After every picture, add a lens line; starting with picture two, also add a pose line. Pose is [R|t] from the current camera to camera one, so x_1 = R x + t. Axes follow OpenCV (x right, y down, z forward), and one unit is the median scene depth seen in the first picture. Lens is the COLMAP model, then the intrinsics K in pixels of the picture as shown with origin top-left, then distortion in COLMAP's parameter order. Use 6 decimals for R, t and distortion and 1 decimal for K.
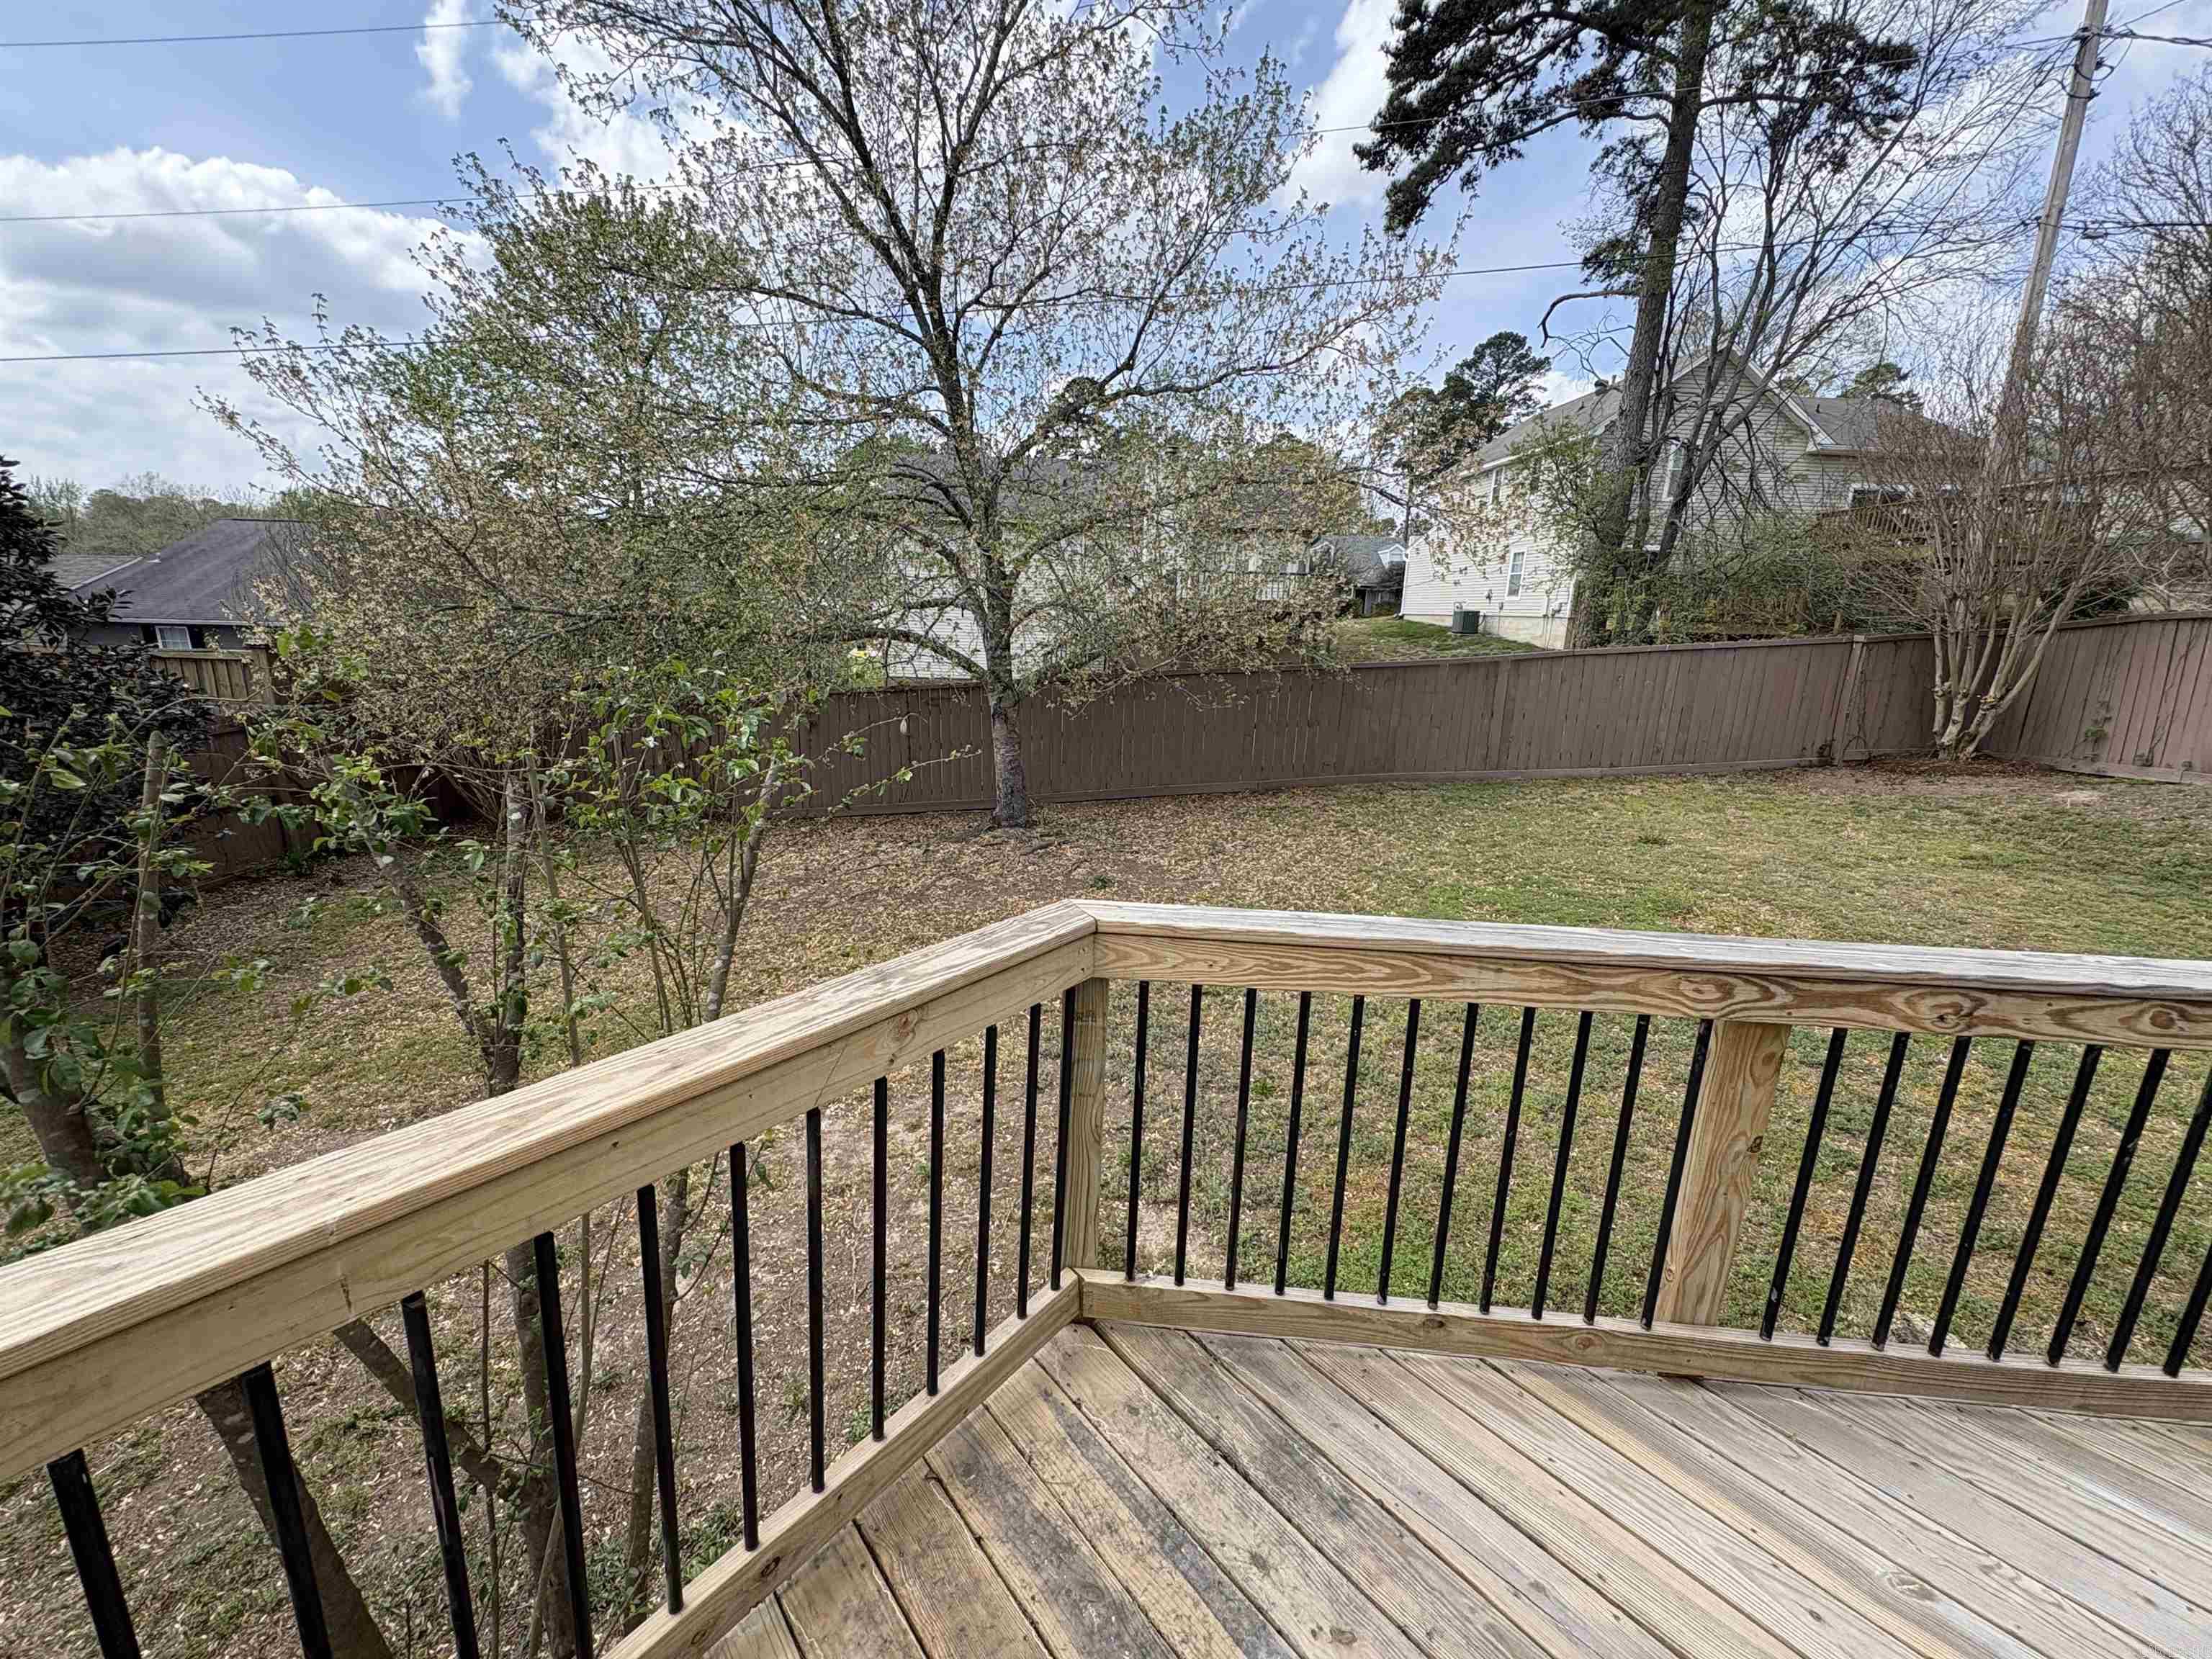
lens RADIAL K [[880.9, 0, 1097.3], [0, 880.9, 813.2], [0, 0, 1]] dist [0.001848, 0.000064]
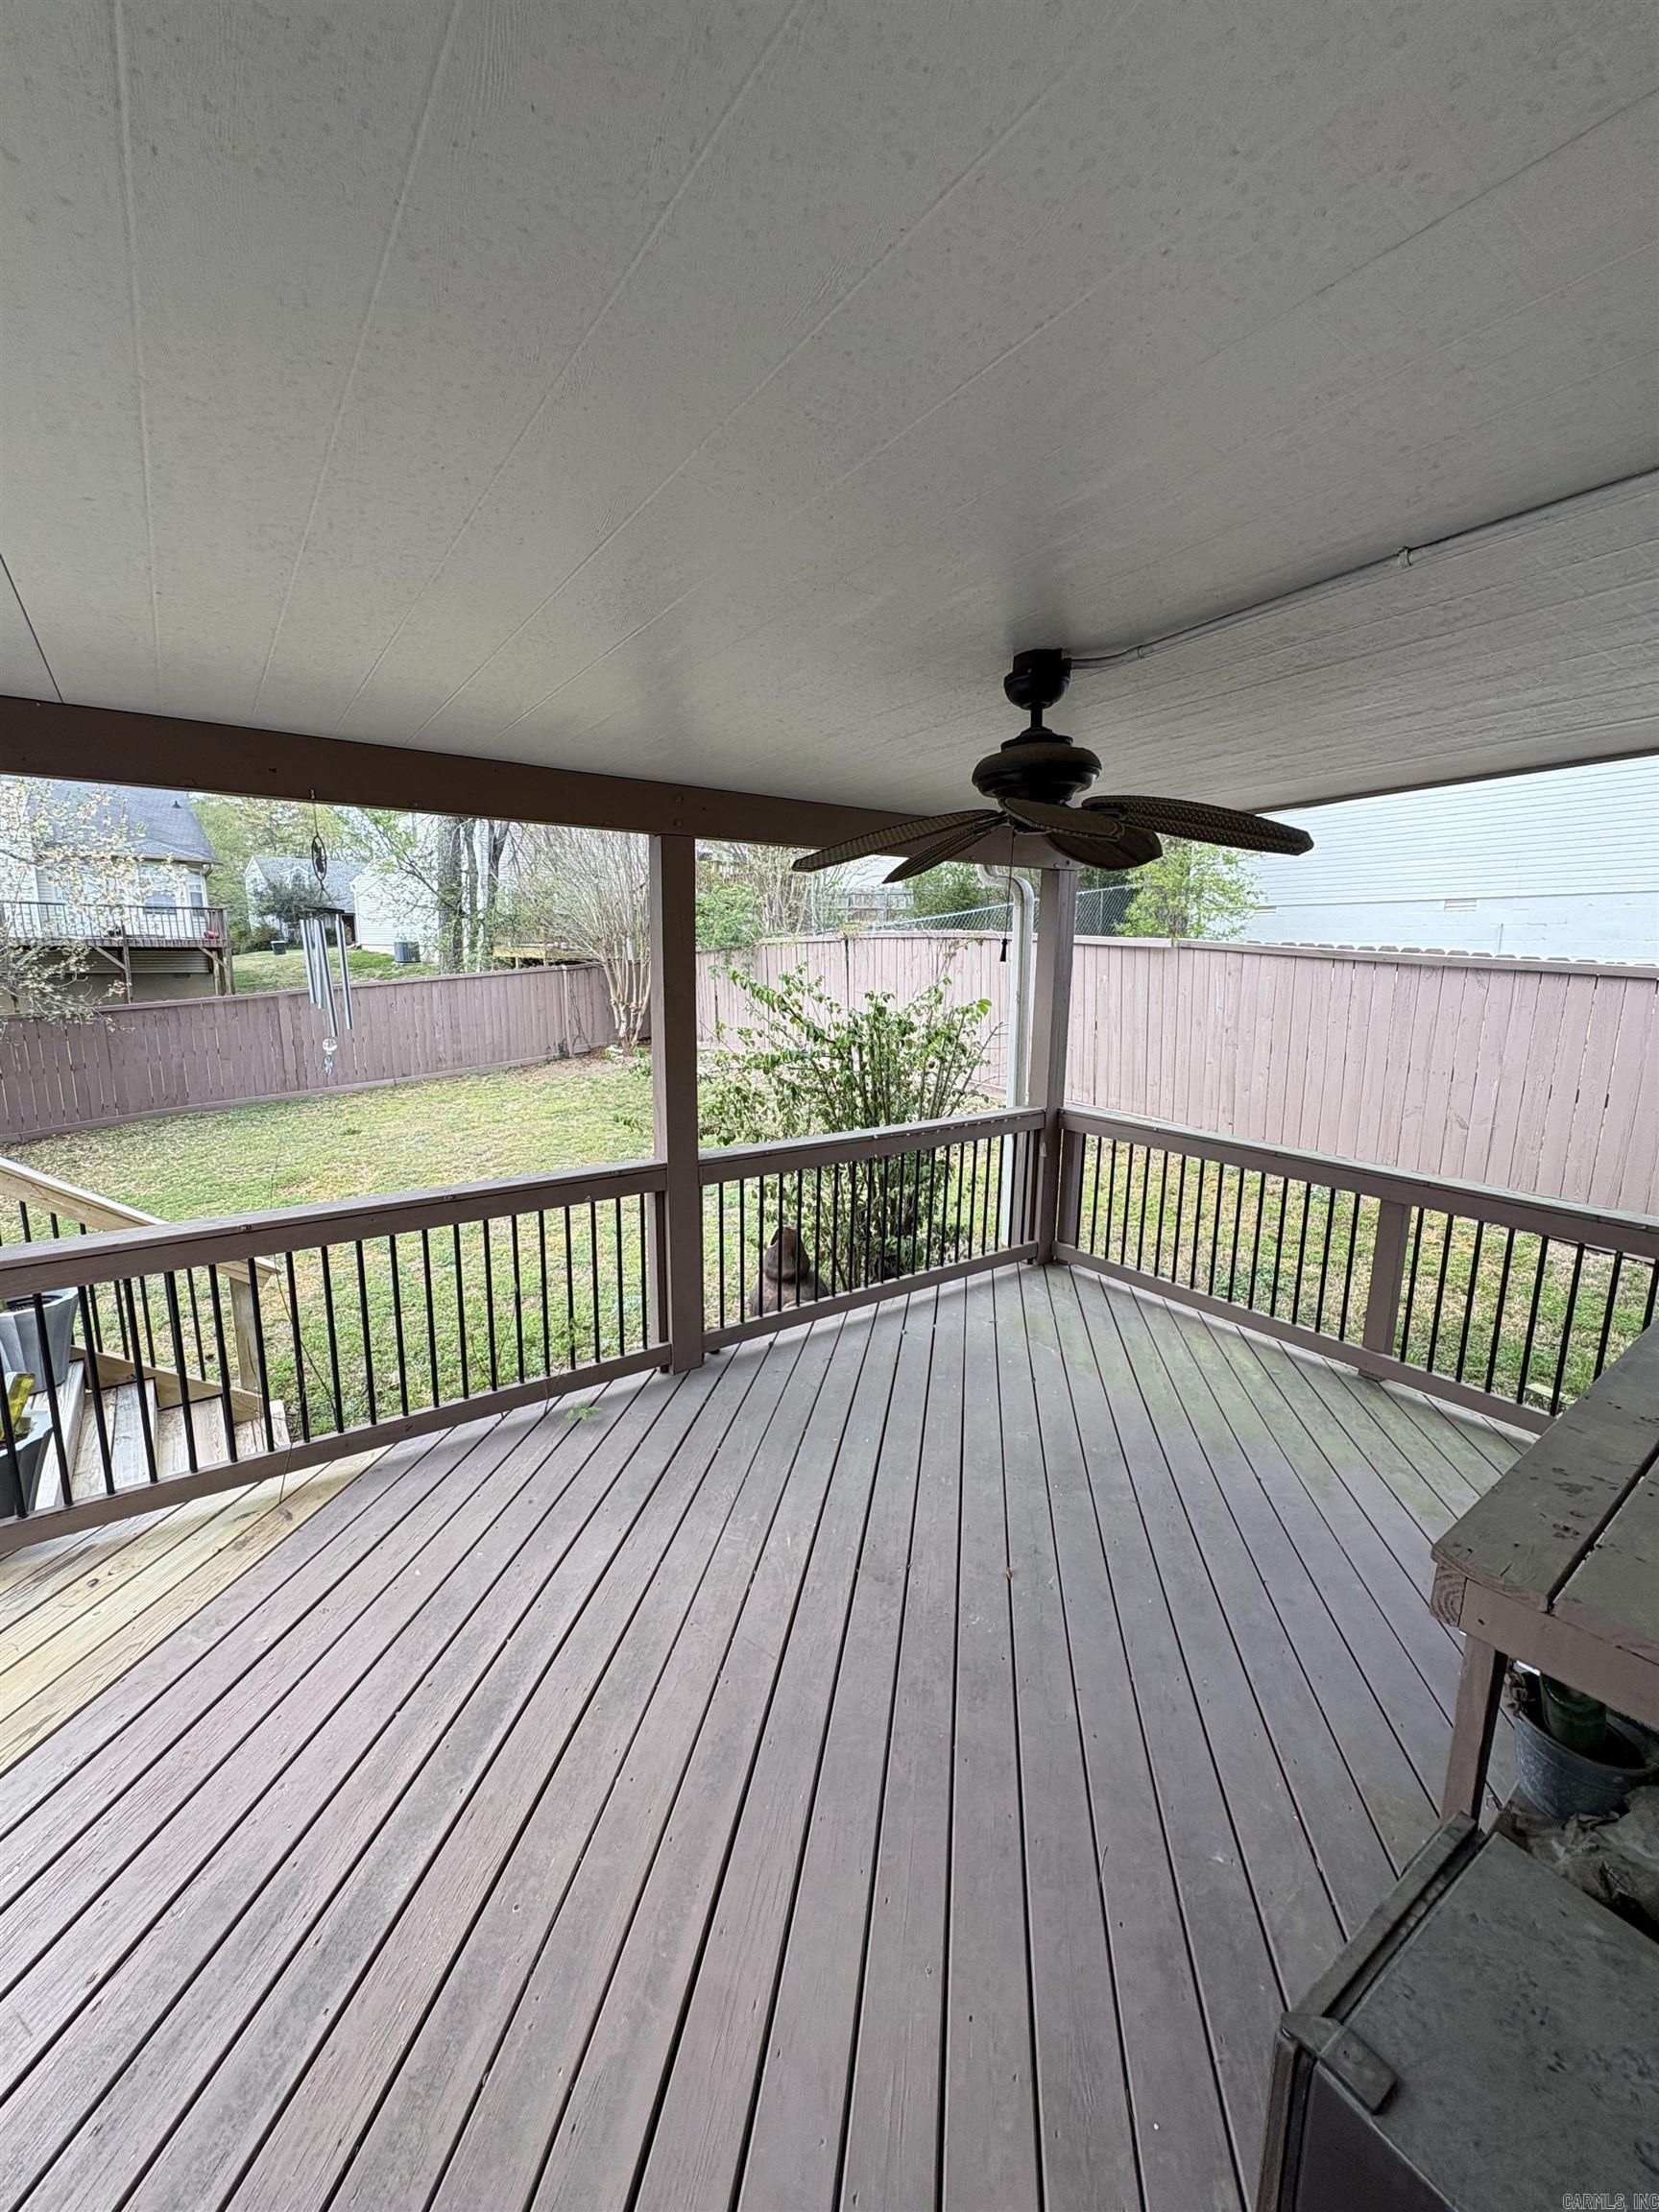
lens RADIAL K [[880.9, 0, 830.5], [0, 880.9, 1105.7], [0, 0, 1]] dist [0.001848, 0.000064]
pose [[0.750270, -0.134597, 0.647285, 0.097580], [0.154840, 0.987600, 0.025887, 0.021139], [-0.642743, 0.080803, 0.761808, -0.140651]]
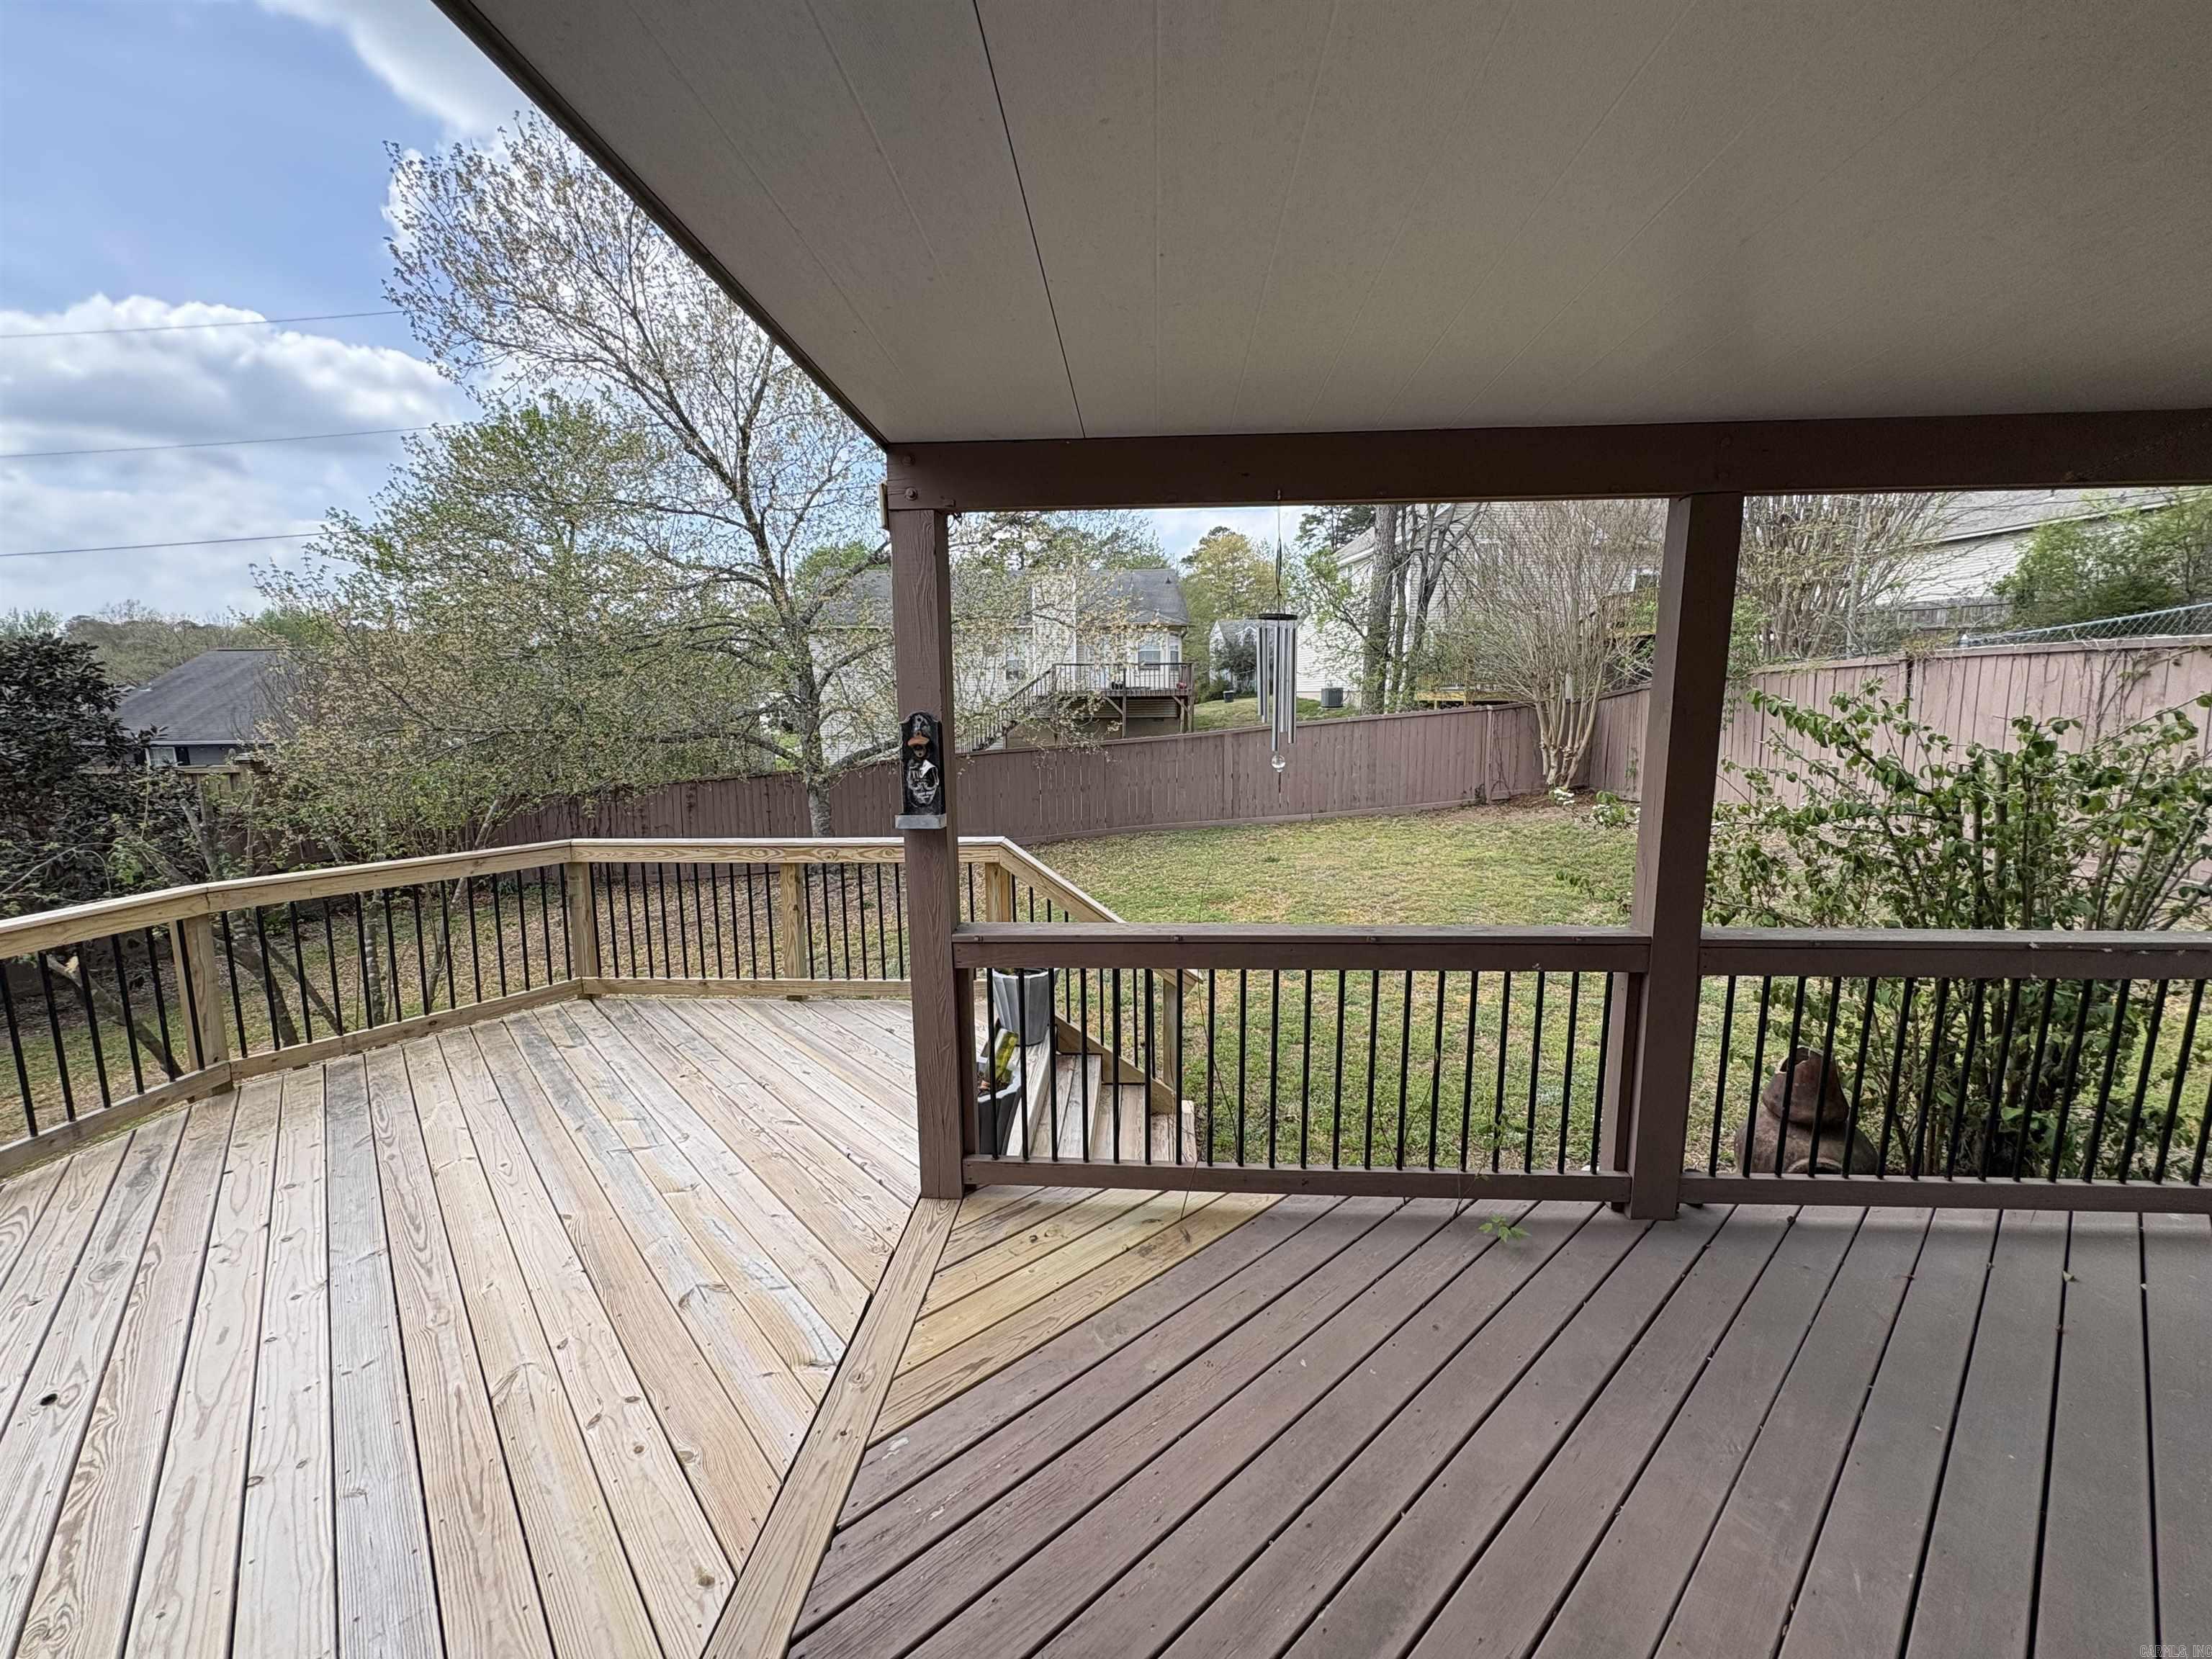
lens RADIAL K [[880.9, 0, 1110.3], [0, 880.9, 834.5], [0, 0, 1]] dist [0.001848, 0.000064]
pose [[0.998594, -0.042119, 0.032201, 0.100282], [0.044132, 0.996936, -0.064587, 0.021492], [-0.029382, 0.065918, 0.997392, -0.120585]]
